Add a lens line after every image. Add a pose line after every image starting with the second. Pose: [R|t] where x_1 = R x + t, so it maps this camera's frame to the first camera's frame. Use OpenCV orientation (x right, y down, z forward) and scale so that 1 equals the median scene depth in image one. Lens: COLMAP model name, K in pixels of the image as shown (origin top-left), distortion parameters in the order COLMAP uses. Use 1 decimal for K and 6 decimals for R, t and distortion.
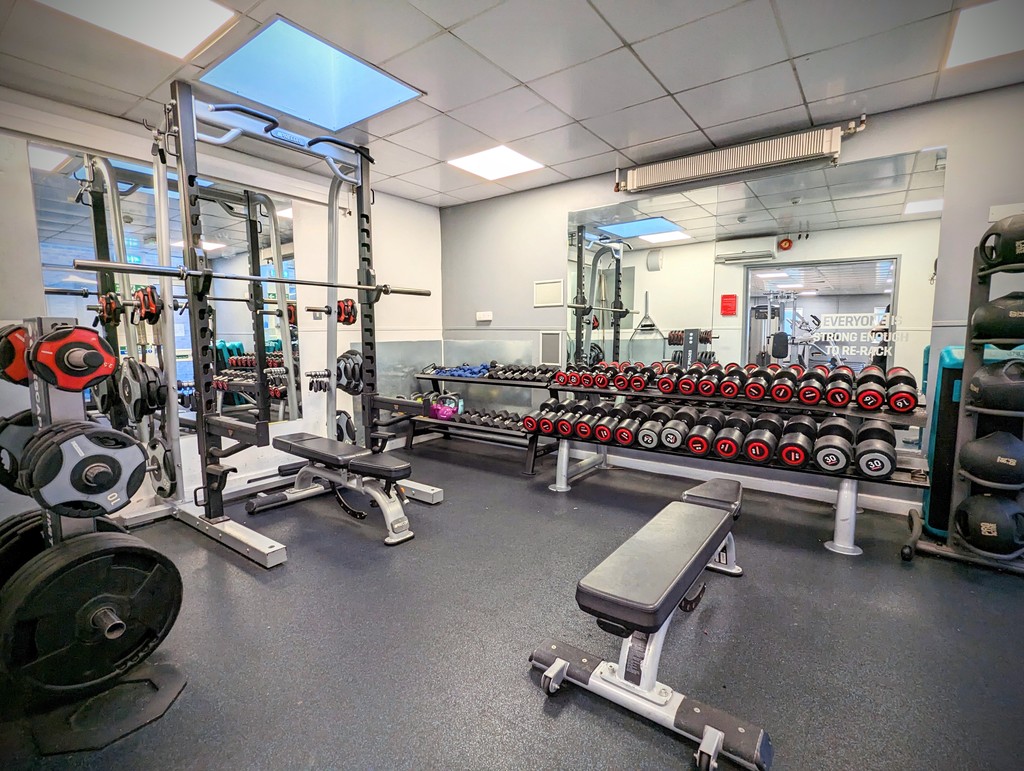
lens RADIAL K [[485.2, 0, 506.9], [0, 485.2, 388.3], [0, 0, 1]] dist [0.002967, -0.000135]
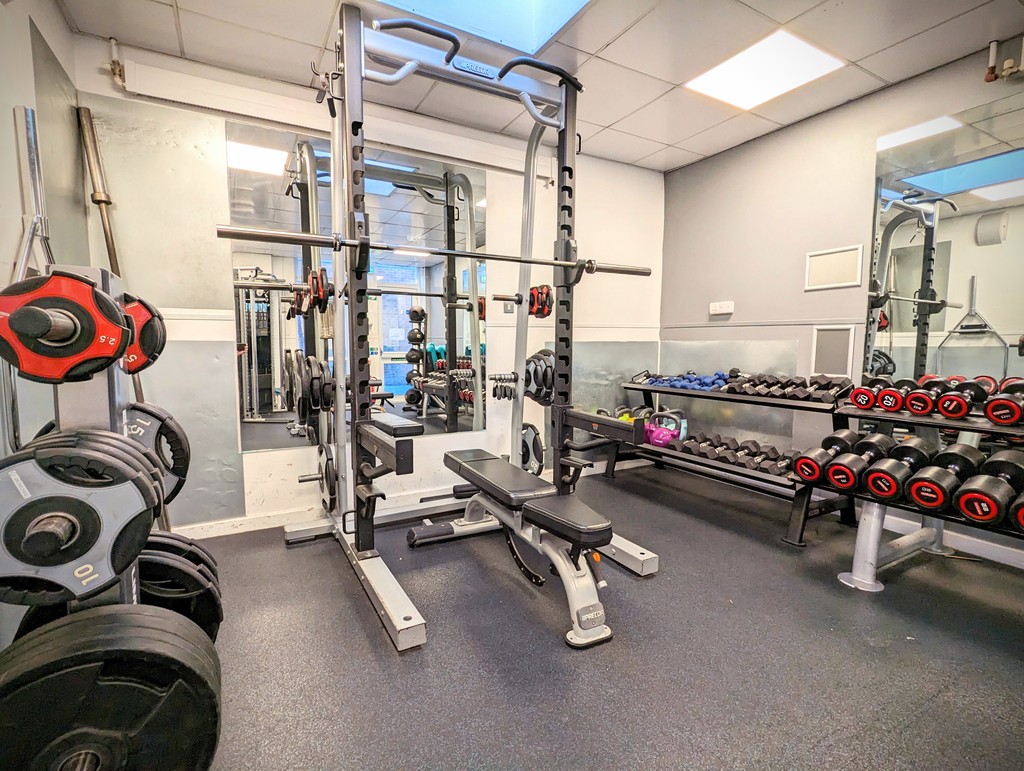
lens RADIAL K [[485.2, 0, 506.9], [0, 485.2, 388.3], [0, 0, 1]] dist [0.002967, -0.000135]
pose [[0.914773, 0.043639, -0.401605, -0.054049], [-0.052349, 0.998571, -0.010733, -0.002970], [0.400563, 0.030842, 0.915750, 0.251062]]
